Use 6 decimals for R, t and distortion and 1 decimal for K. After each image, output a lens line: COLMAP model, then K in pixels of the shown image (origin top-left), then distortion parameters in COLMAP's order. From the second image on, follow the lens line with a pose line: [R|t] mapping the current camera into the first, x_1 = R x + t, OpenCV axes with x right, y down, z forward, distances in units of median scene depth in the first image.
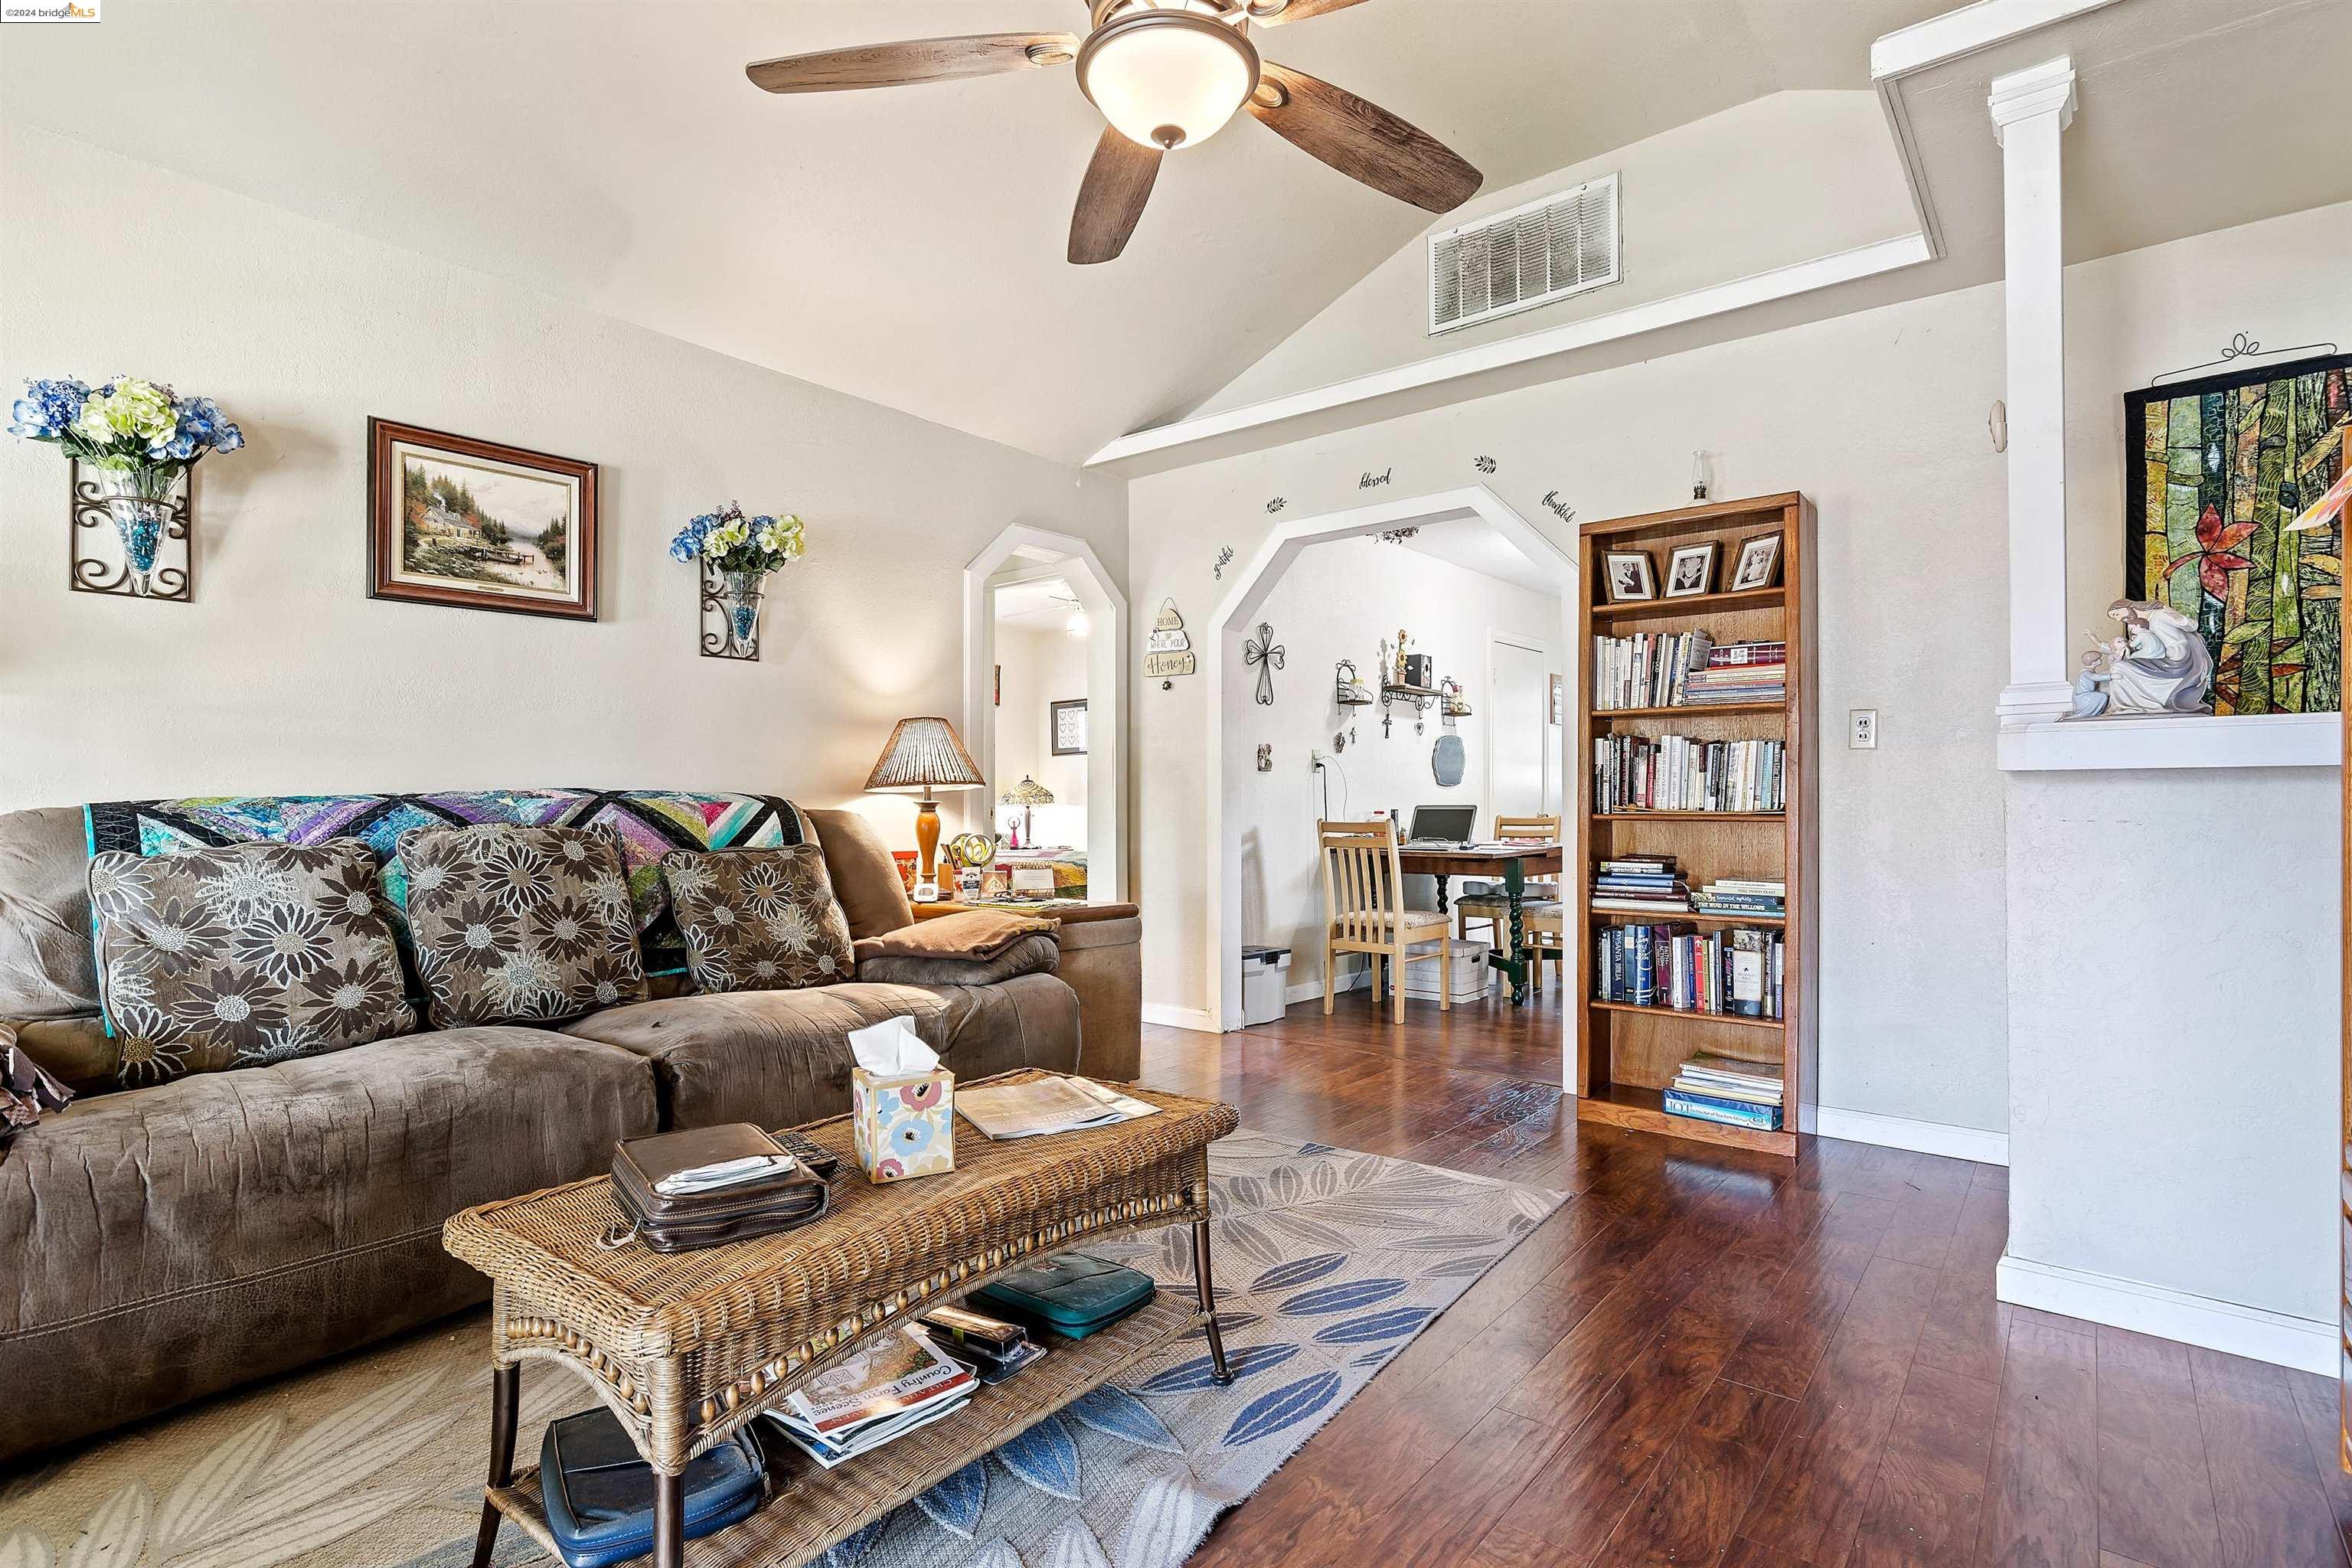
lens RADIAL K [[1155.1, 0, 1185.1], [0, 1155.1, 785.7], [0, 0, 1]] dist [0.005321, 0.003427]
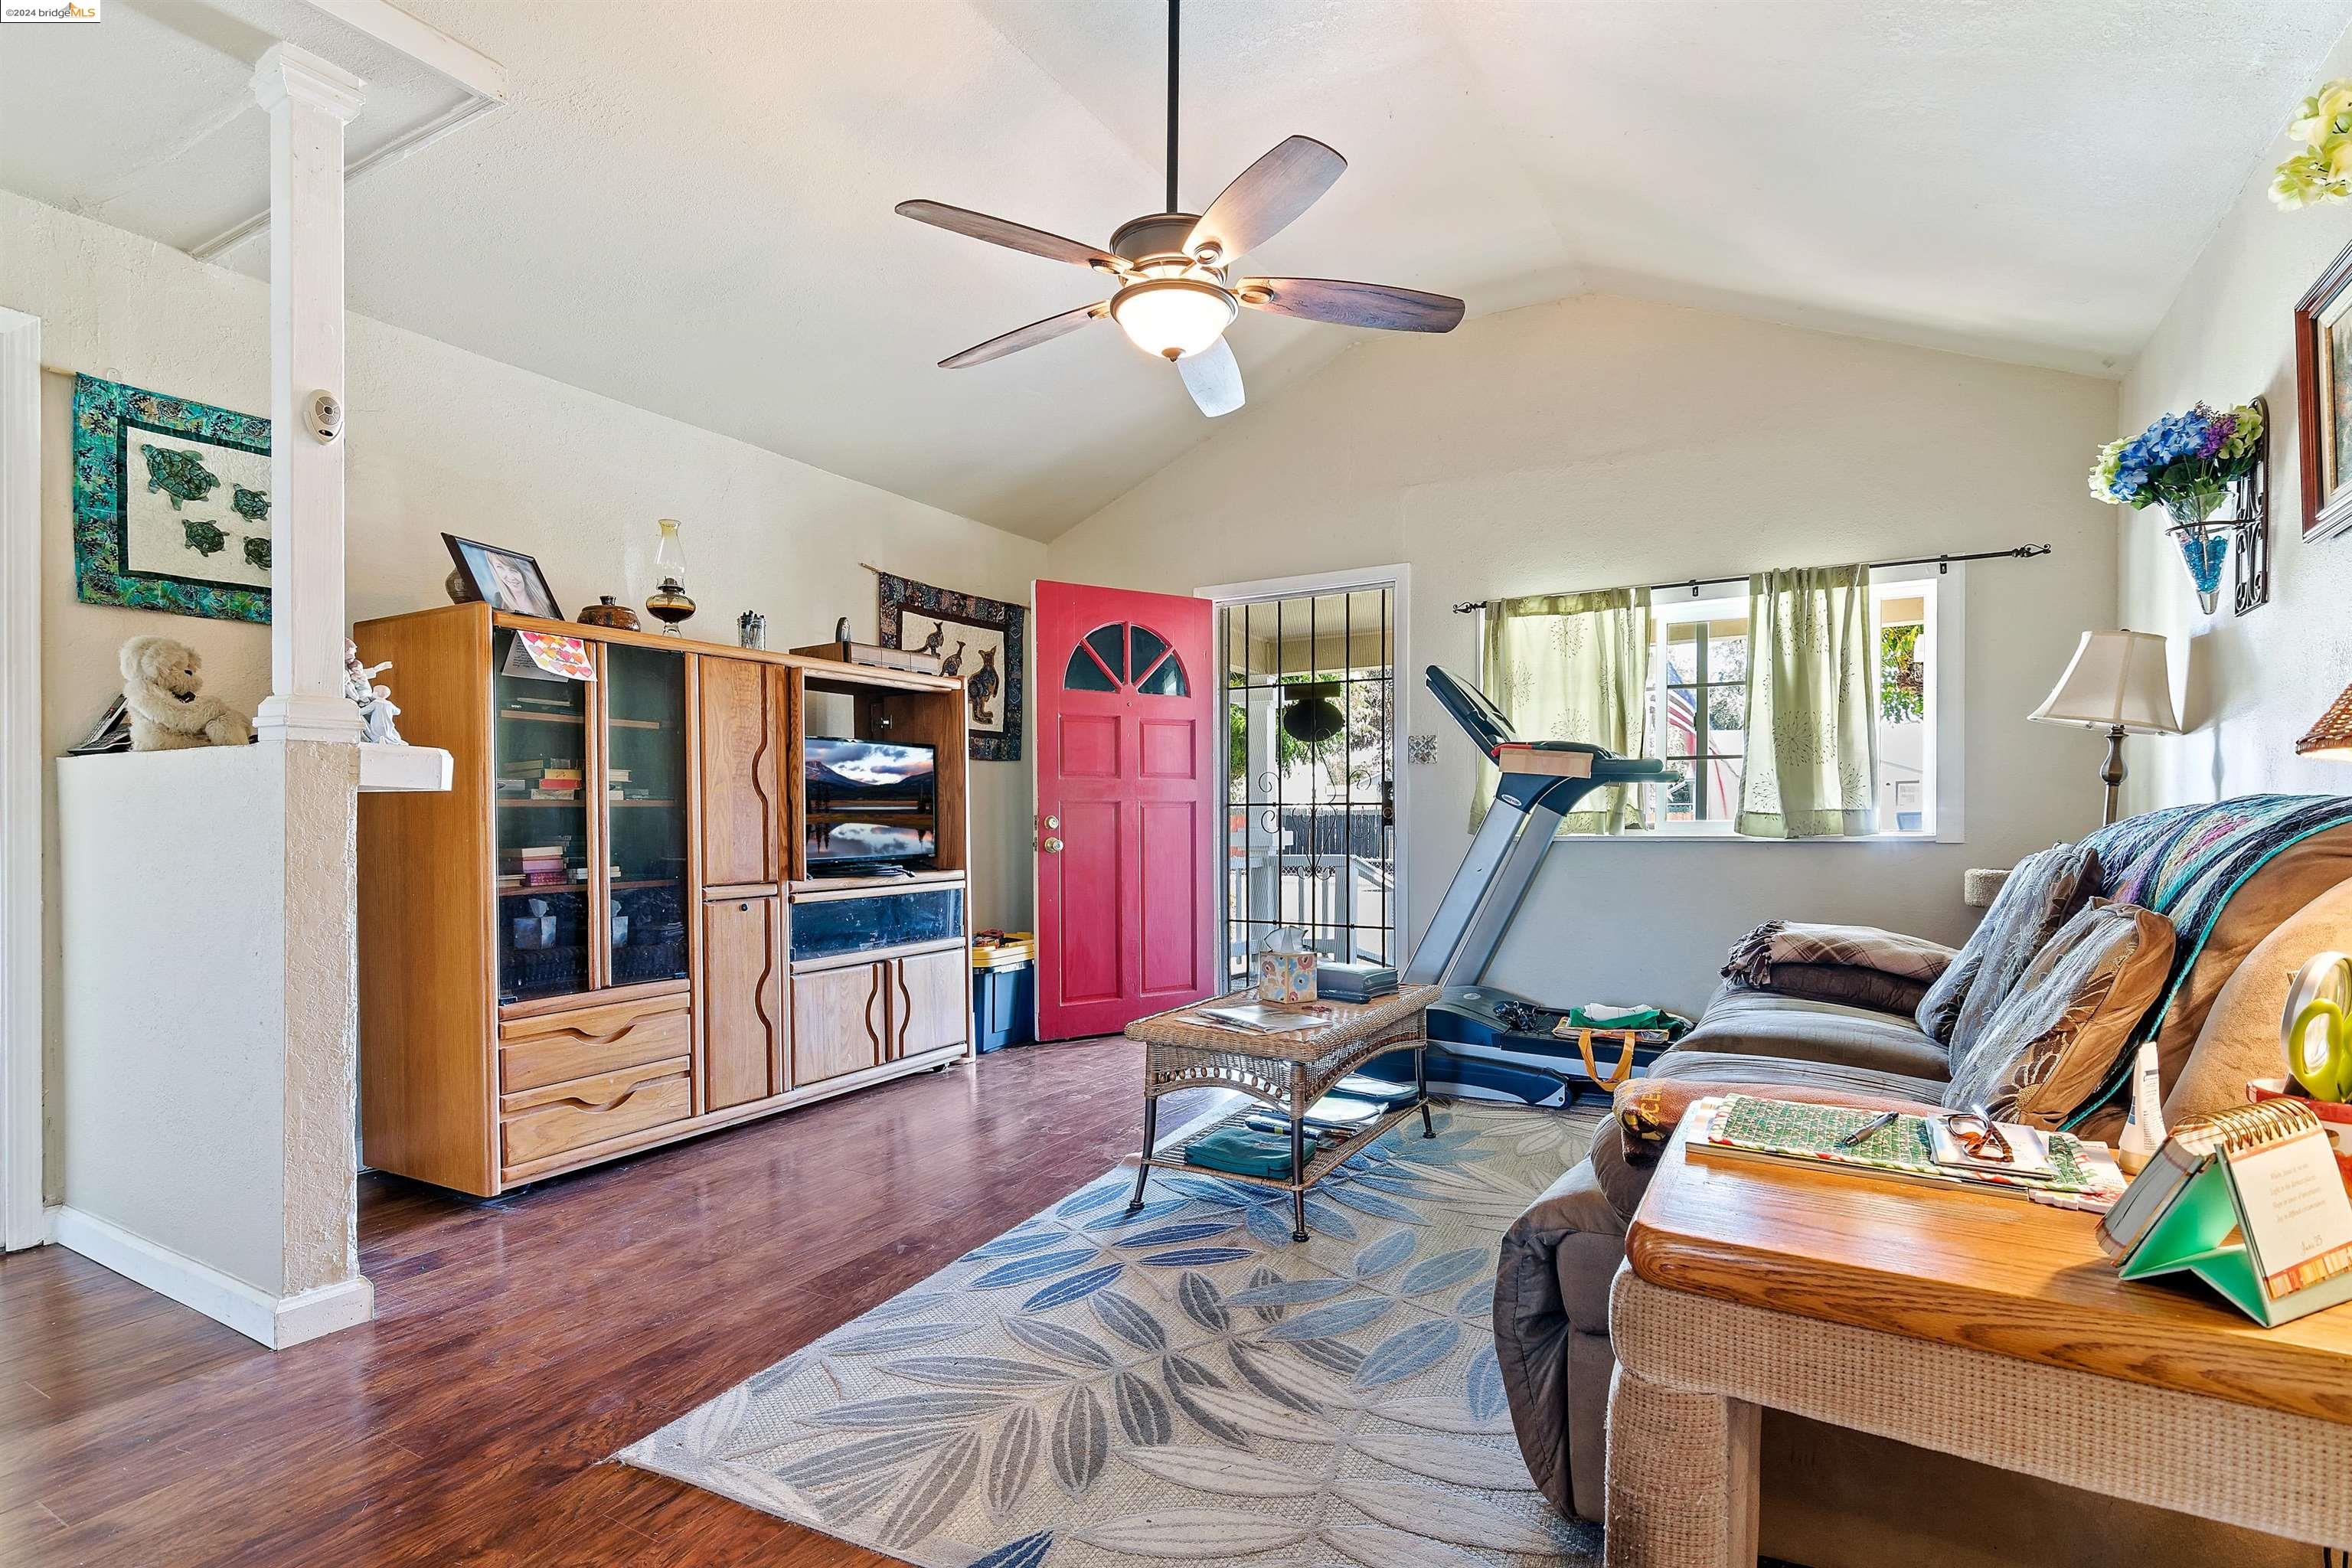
lens RADIAL K [[1155.1, 0, 1157.5], [0, 1155.1, 818.0], [0, 0, 1]] dist [0.005321, 0.003427]
pose [[-0.992534, 0.000442, -0.121969, 0.115367], [0.001455, 0.999965, -0.008215, 0.018241], [0.121961, -0.008331, -0.992500, 1.548795]]
